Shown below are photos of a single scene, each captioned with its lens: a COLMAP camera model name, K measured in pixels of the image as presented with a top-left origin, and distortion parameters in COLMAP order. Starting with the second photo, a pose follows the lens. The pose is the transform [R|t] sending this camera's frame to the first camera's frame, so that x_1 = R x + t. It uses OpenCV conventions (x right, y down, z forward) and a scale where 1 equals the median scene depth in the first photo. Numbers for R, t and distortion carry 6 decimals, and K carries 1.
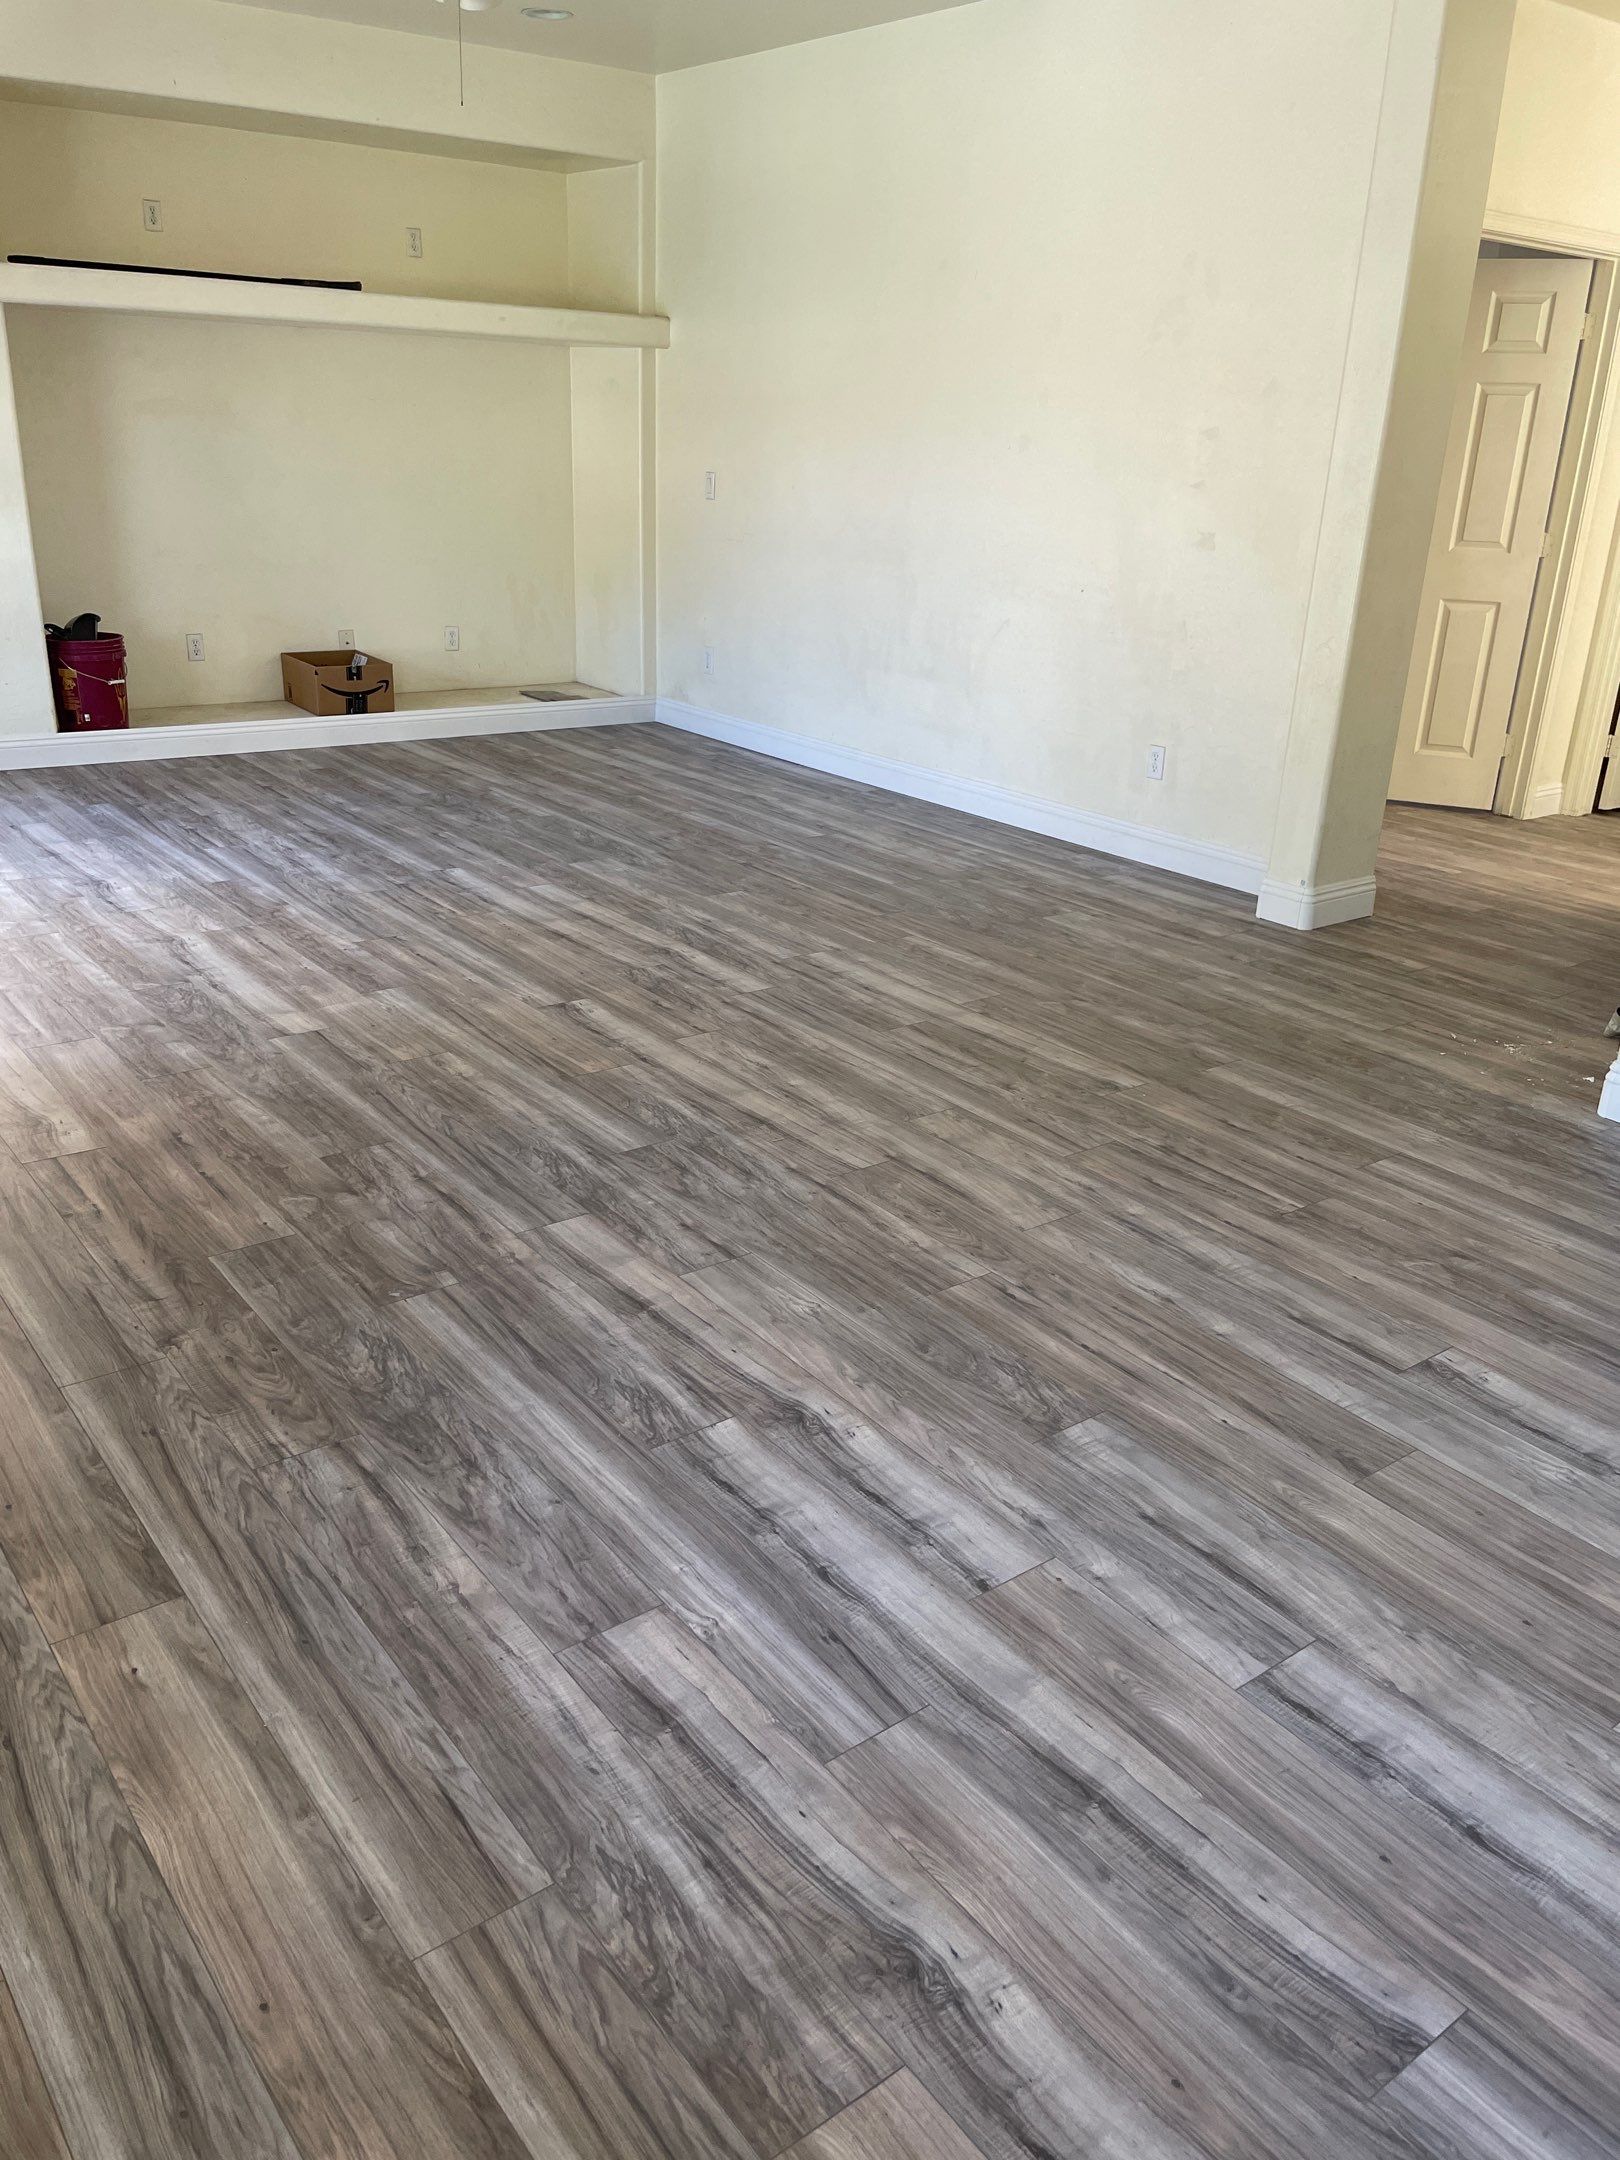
lens RADIAL K [[1634.6, 0, 812.5], [0, 1634.6, 1071.9], [0, 0, 1]] dist [0.092345, -0.134489]
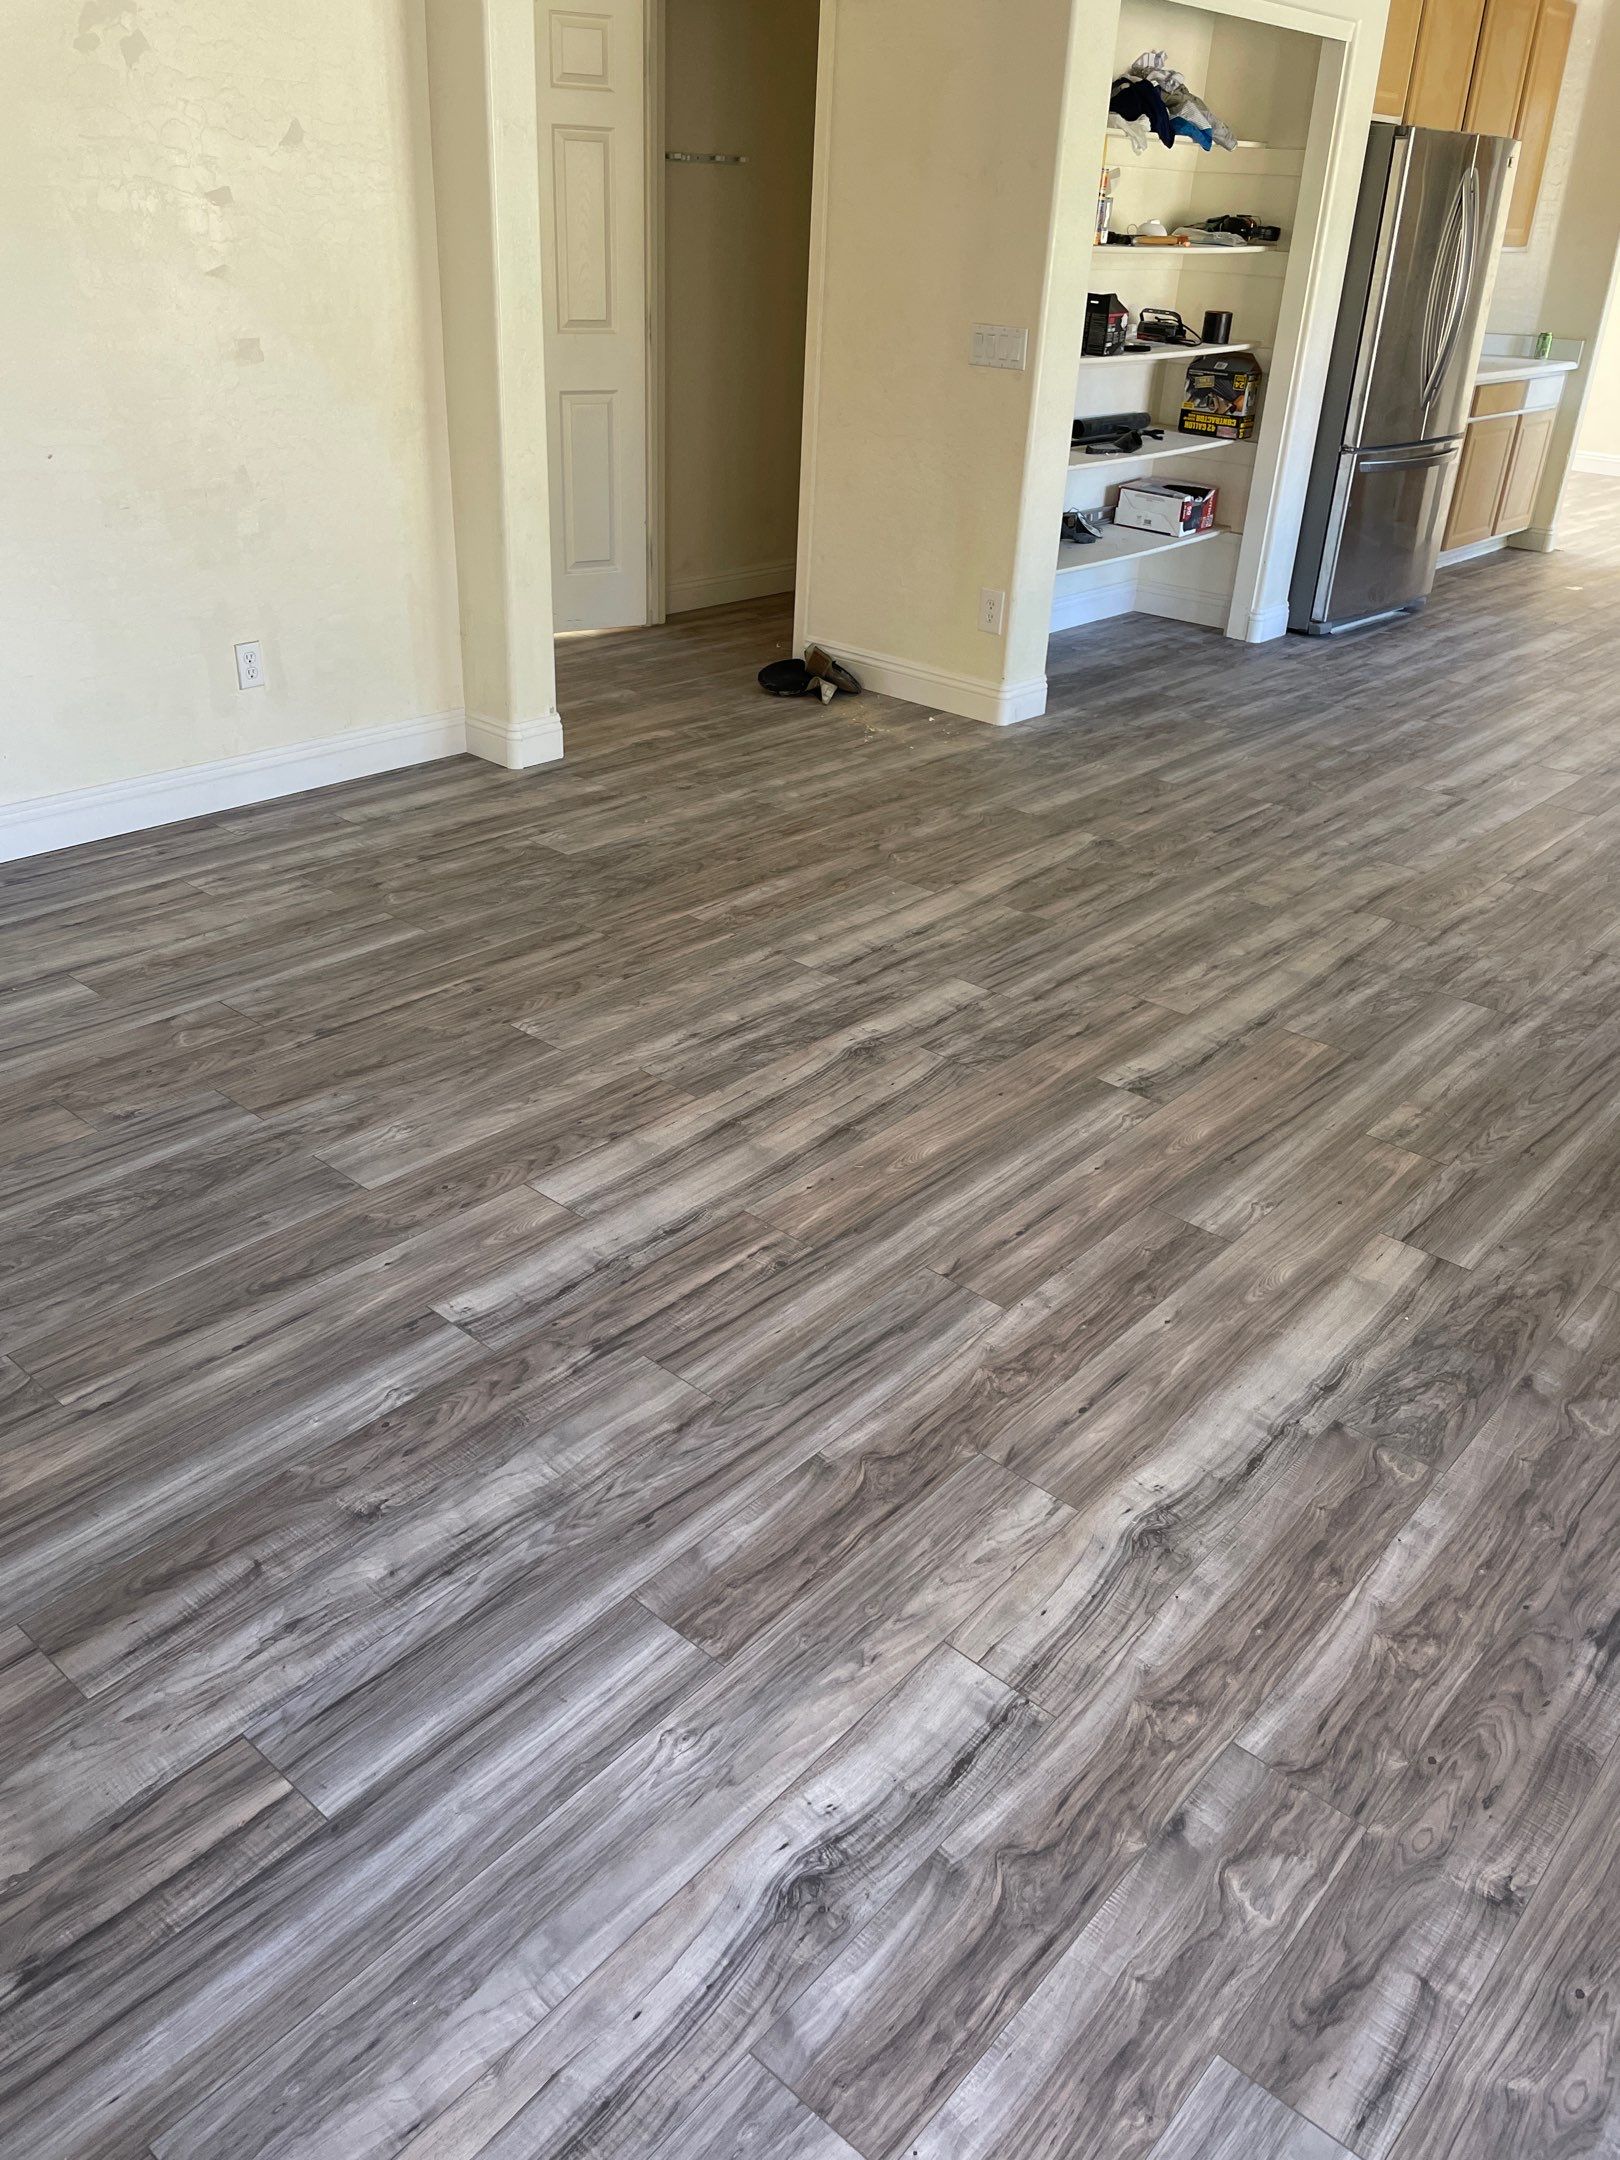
lens RADIAL K [[1680.6, 0, 852.4], [0, 1680.6, 1028.5], [0, 0, 1]] dist [0.096185, -0.131807]
pose [[-0.210572, -0.475807, 0.853971, -0.903562], [0.305125, 0.797927, 0.519819, -0.590288], [-0.928740, 0.370027, -0.022840, 1.328295]]
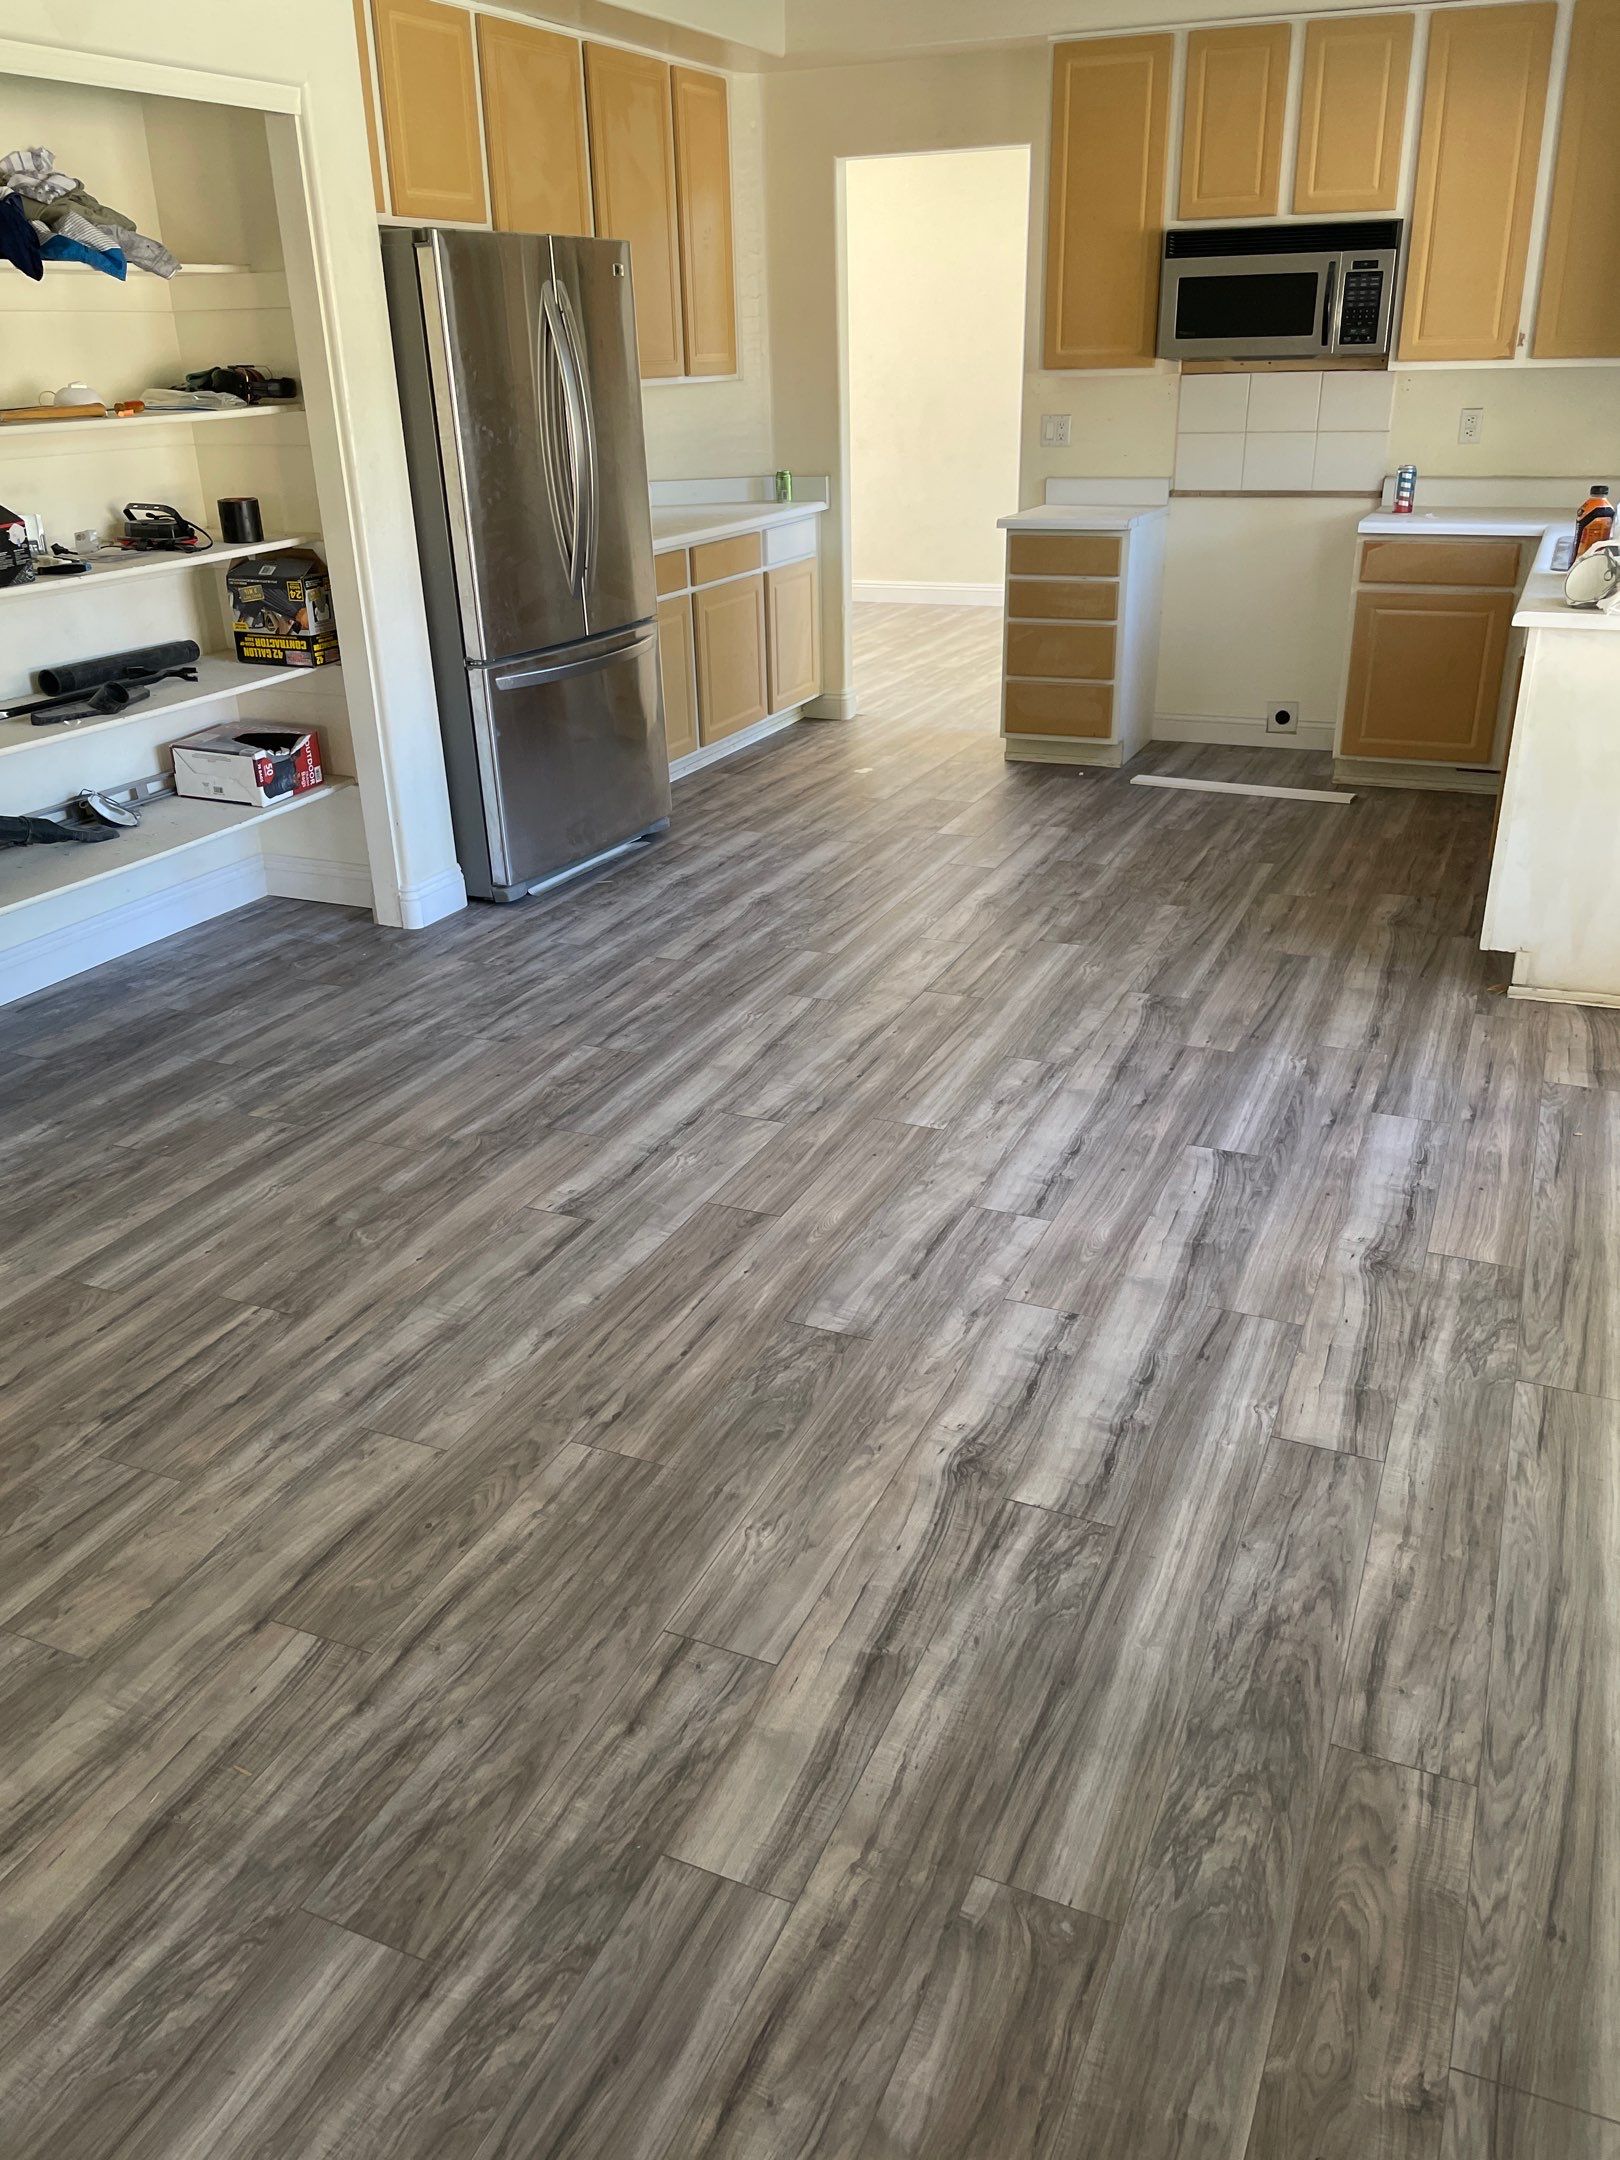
lens RADIAL K [[1662.0, 0, 851.4], [0, 1662.0, 1033.8], [0, 0, 1]] dist [0.088863, -0.128320]
pose [[-0.490713, -0.355111, 0.795674, -0.461748], [0.324754, 0.772842, 0.545206, -0.372887], [-0.808539, 0.525938, -0.263920, 0.830309]]
